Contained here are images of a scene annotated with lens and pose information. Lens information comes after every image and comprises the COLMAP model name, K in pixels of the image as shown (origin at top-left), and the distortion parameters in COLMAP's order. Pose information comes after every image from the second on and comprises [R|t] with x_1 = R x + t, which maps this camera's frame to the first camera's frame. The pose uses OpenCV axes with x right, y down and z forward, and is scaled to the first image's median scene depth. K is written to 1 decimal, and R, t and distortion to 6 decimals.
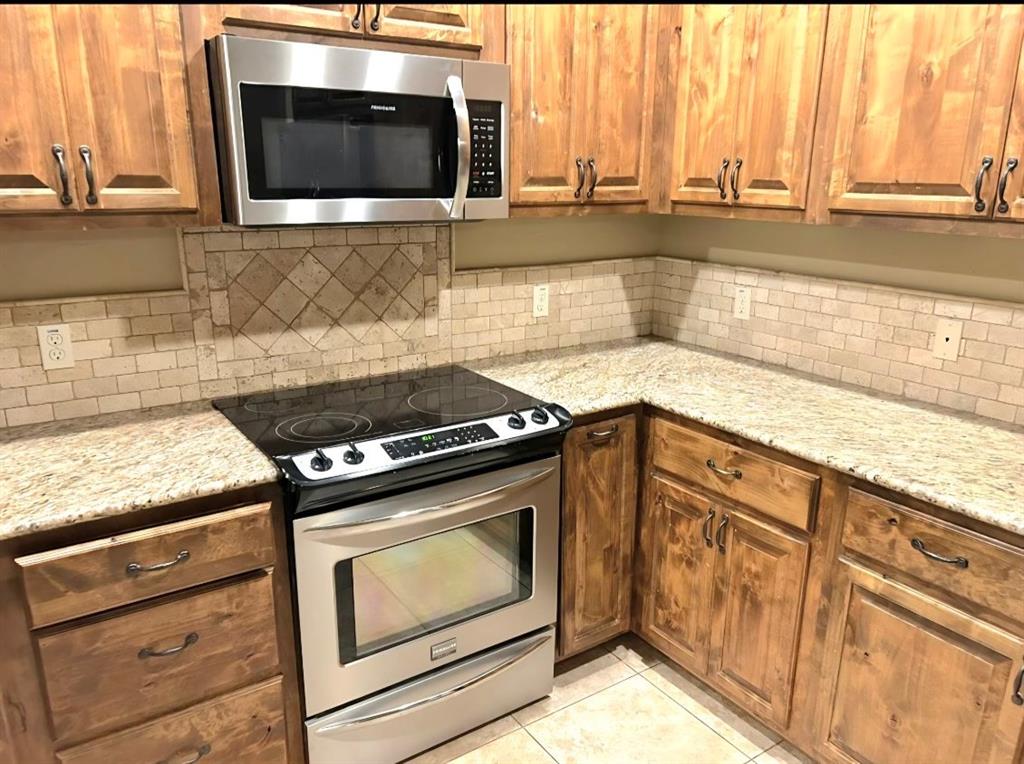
lens RADIAL K [[770.6, 0, 513.6], [0, 770.6, 397.2], [0, 0, 1]] dist [0.062136, -0.060834]
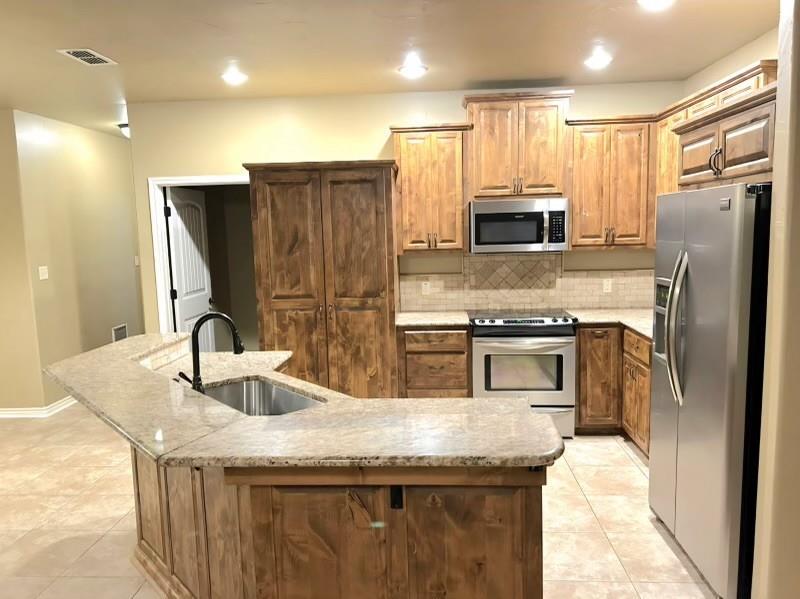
lens RADIAL K [[602.0, 0, 385.1], [0, 602.0, 301.8], [0, 0, 1]] dist [0.062136, -0.060834]
pose [[0.776418, 0.045746, -0.628556, 0.859893], [-0.146403, 0.983169, -0.109288, 0.282500], [0.612977, 0.176876, 0.770048, -1.036602]]
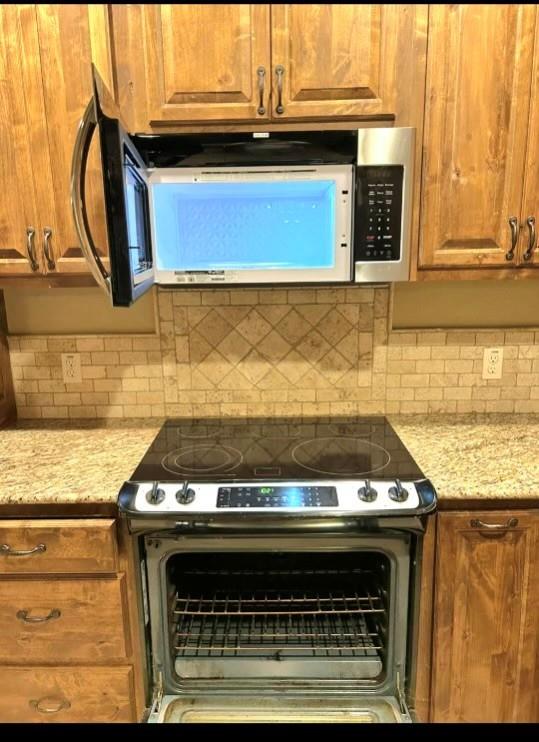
lens RADIAL K [[533.2, 0, 261.6], [0, 533.2, 366.6], [0, 0, 1]] dist [0.049416, -0.042532]
pose [[0.815437, 0.098585, -0.570389, 0.243564], [-0.137670, 0.990145, -0.025681, -0.082159], [0.562236, 0.099466, 0.820973, 0.351541]]
